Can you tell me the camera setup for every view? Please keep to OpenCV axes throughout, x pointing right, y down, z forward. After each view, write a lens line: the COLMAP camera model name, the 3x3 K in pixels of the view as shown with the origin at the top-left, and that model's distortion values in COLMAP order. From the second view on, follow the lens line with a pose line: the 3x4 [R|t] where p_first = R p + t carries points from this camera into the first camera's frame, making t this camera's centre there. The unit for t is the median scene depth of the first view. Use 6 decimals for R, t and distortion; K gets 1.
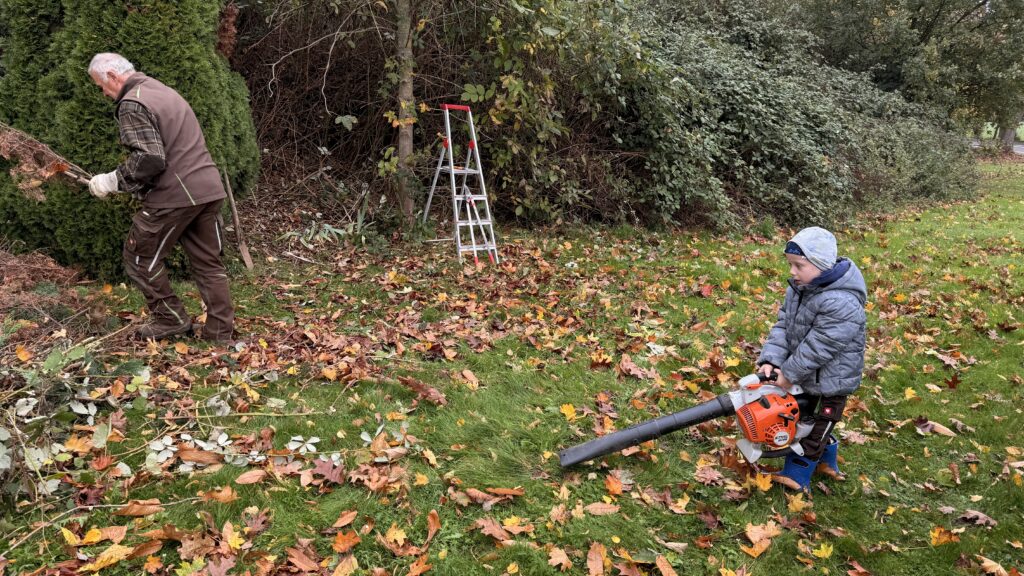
lens RADIAL K [[713.0, 0, 510.3], [0, 713.0, 290.8], [0, 0, 1]] dist [0.096638, -0.128224]
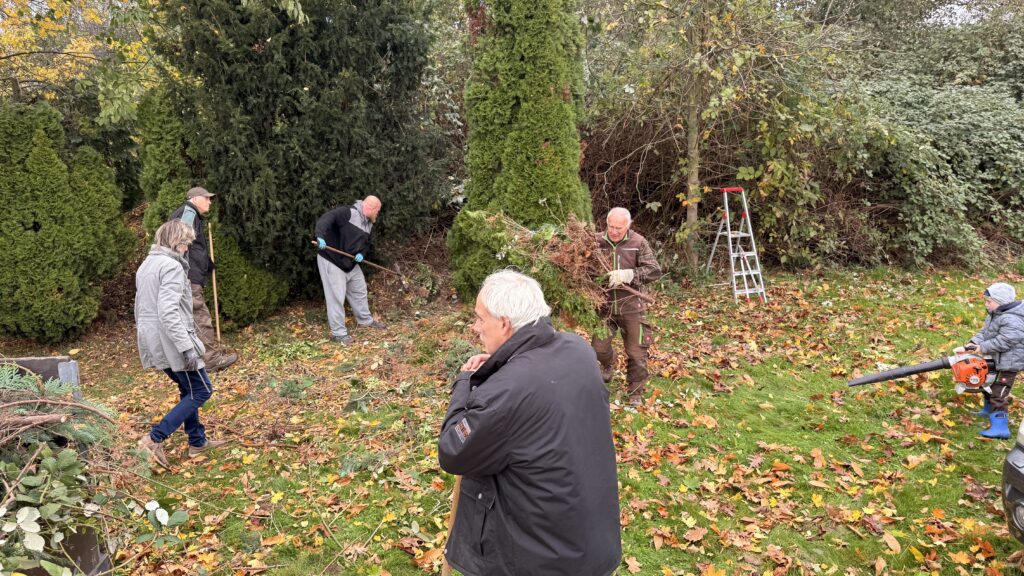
lens RADIAL K [[713.0, 0, 510.3], [0, 713.0, 290.8], [0, 0, 1]] dist [0.096638, -0.128224]
pose [[0.935770, -0.012578, -0.352388, 0.009974], [0.000909, 0.999446, -0.033259, -0.015524], [0.352611, 0.030803, 0.935263, -0.420770]]
